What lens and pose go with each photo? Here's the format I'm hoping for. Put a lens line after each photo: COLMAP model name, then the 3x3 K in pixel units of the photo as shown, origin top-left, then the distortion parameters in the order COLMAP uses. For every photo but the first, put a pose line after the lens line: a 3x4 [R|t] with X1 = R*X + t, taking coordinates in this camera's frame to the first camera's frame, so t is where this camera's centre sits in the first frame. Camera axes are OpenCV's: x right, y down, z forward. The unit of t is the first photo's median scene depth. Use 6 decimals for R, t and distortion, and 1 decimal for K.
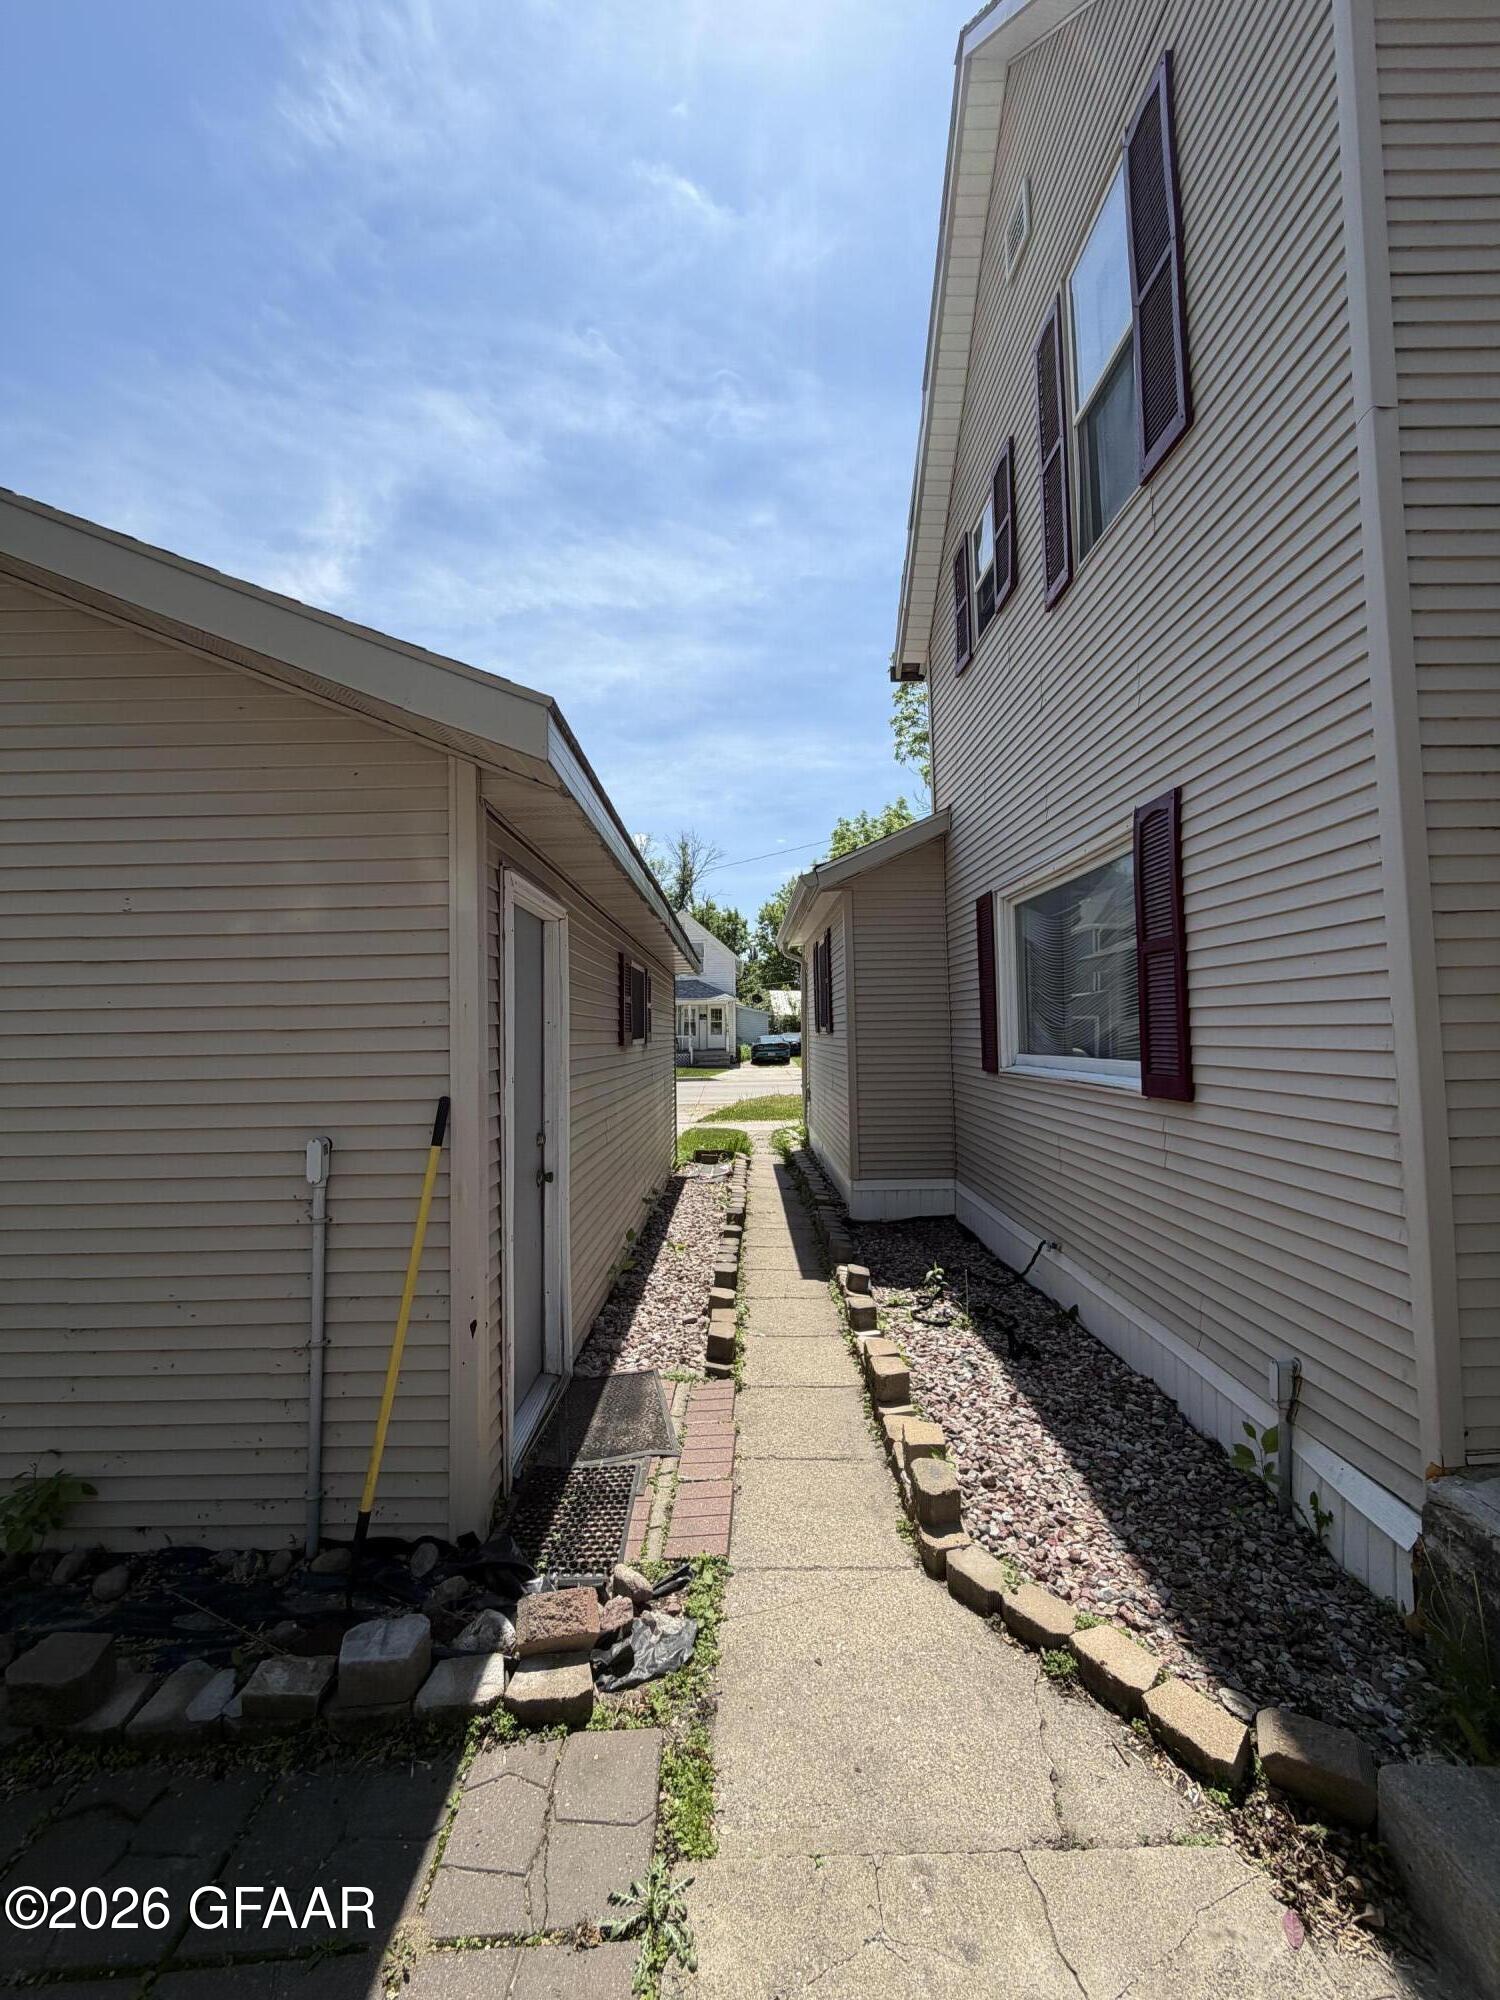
lens RADIAL K [[799.0, 0, 744.6], [0, 799.0, 989.6], [0, 0, 1]] dist [-0.001960, 0.000707]
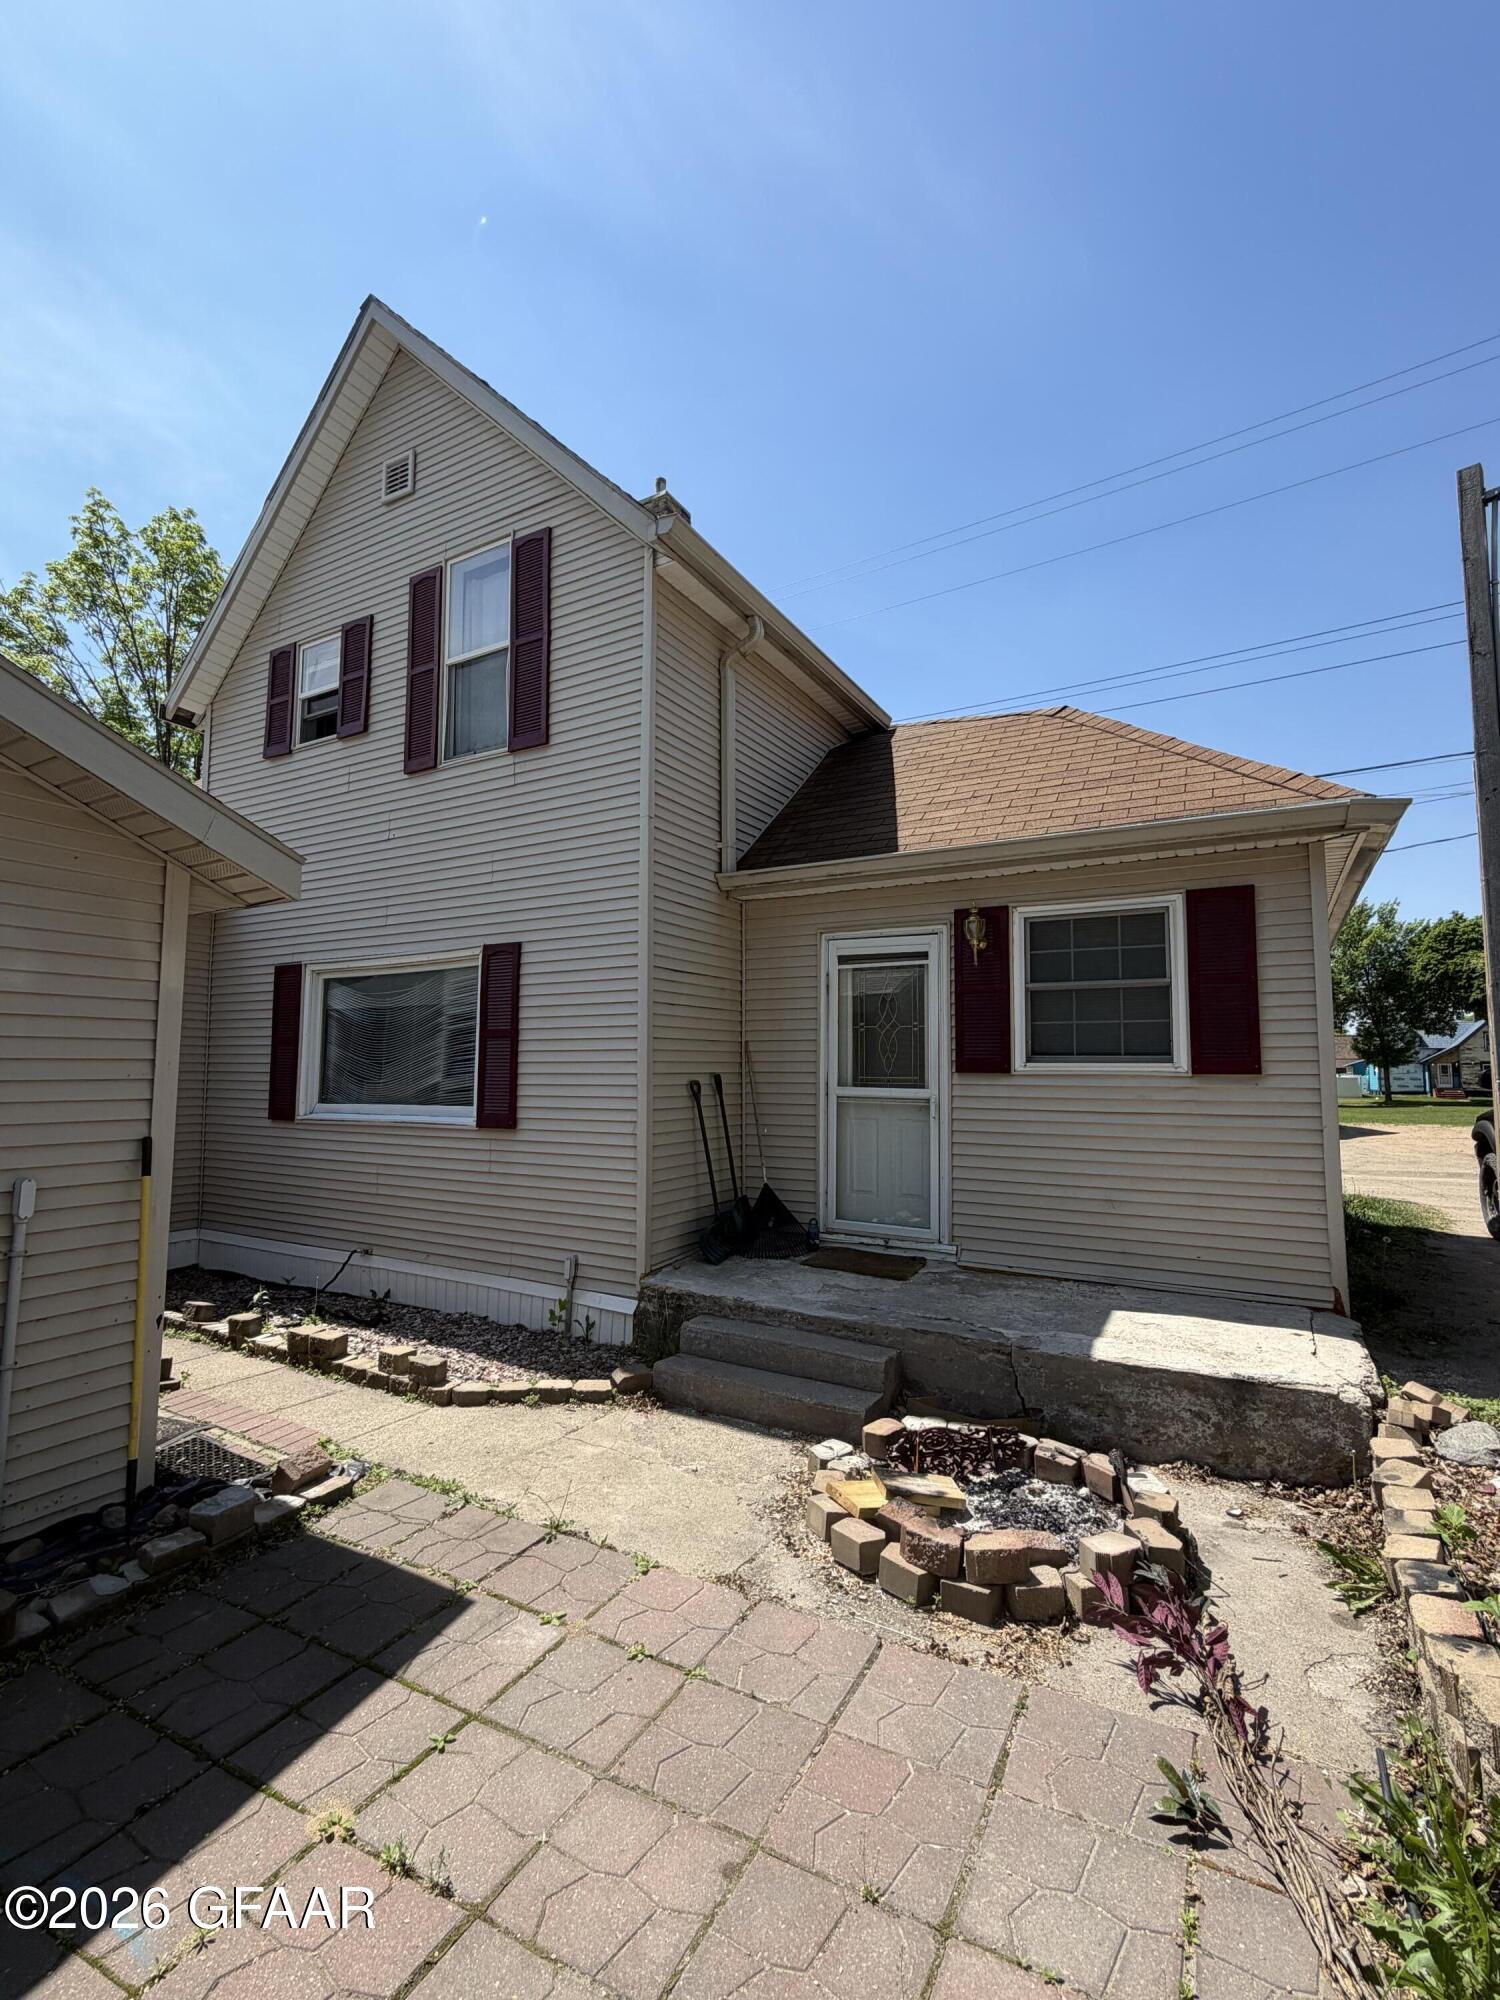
lens RADIAL K [[911.4, 0, 750.0], [0, 911.4, 1000.0], [0, 0, 1]] dist [0.000060, 0.000031]
pose [[0.495502, 0.089049, 0.864030, -1.134912], [-0.054763, 0.995955, -0.071240, -0.026571], [-0.866879, -0.012018, 0.498374, -0.498589]]
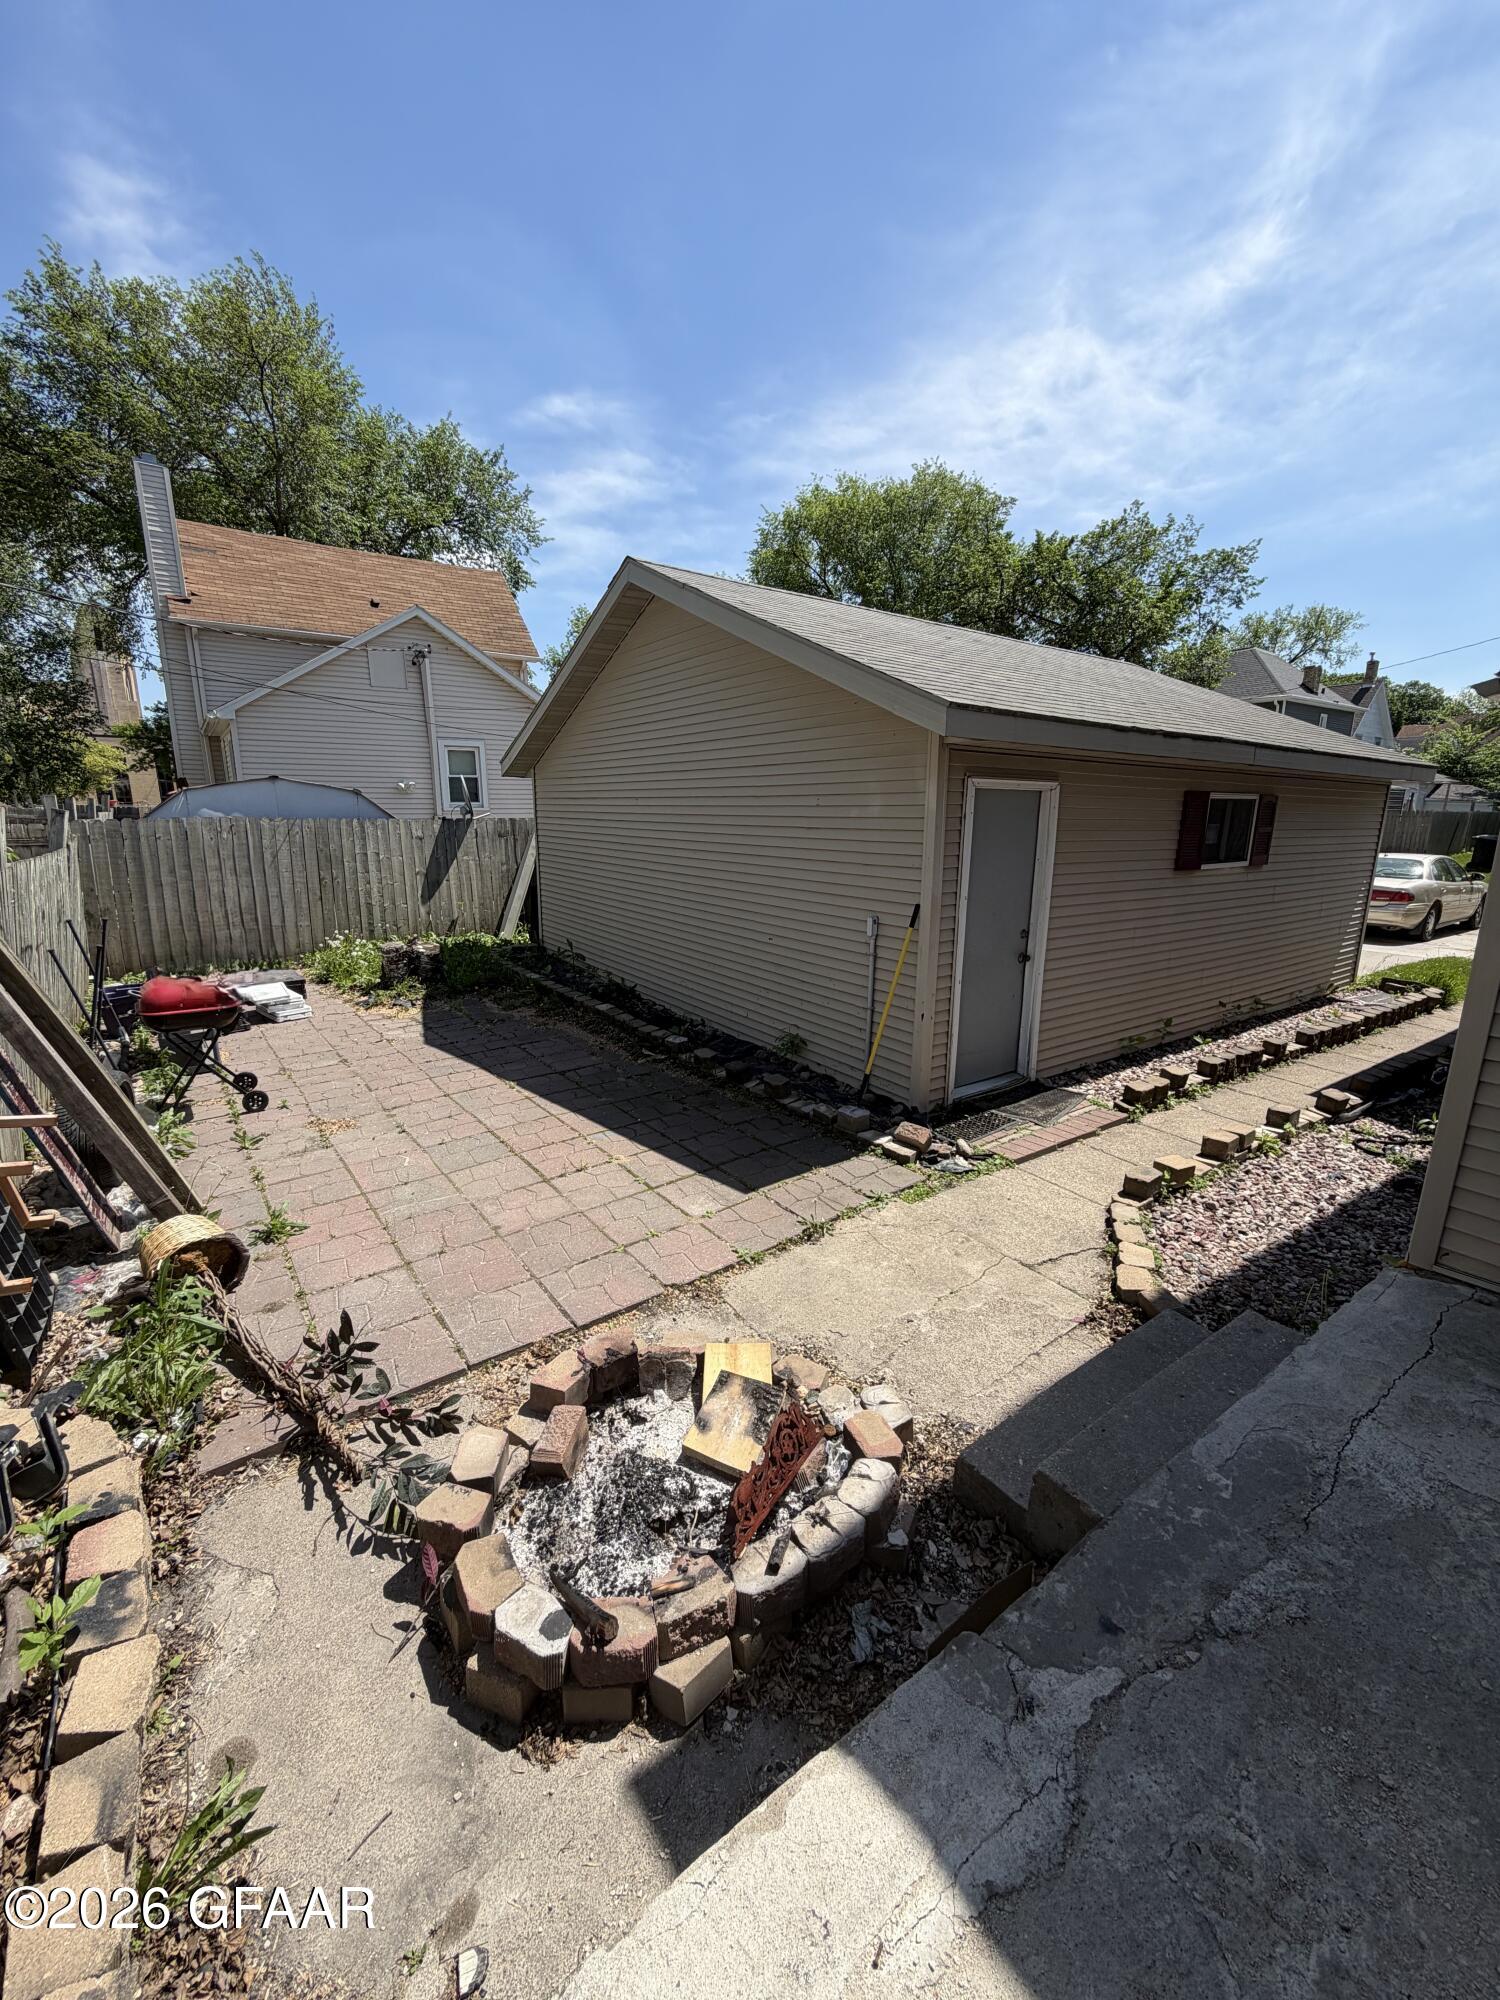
lens RADIAL K [[799.0, 0, 744.6], [0, 799.0, 989.6], [0, 0, 1]] dist [-0.001960, 0.000707]
pose [[0.571158, 0.200044, -0.796091, 1.009202], [0.025433, 0.965070, 0.260753, -0.190792], [0.820446, -0.169178, 0.546120, -0.484839]]
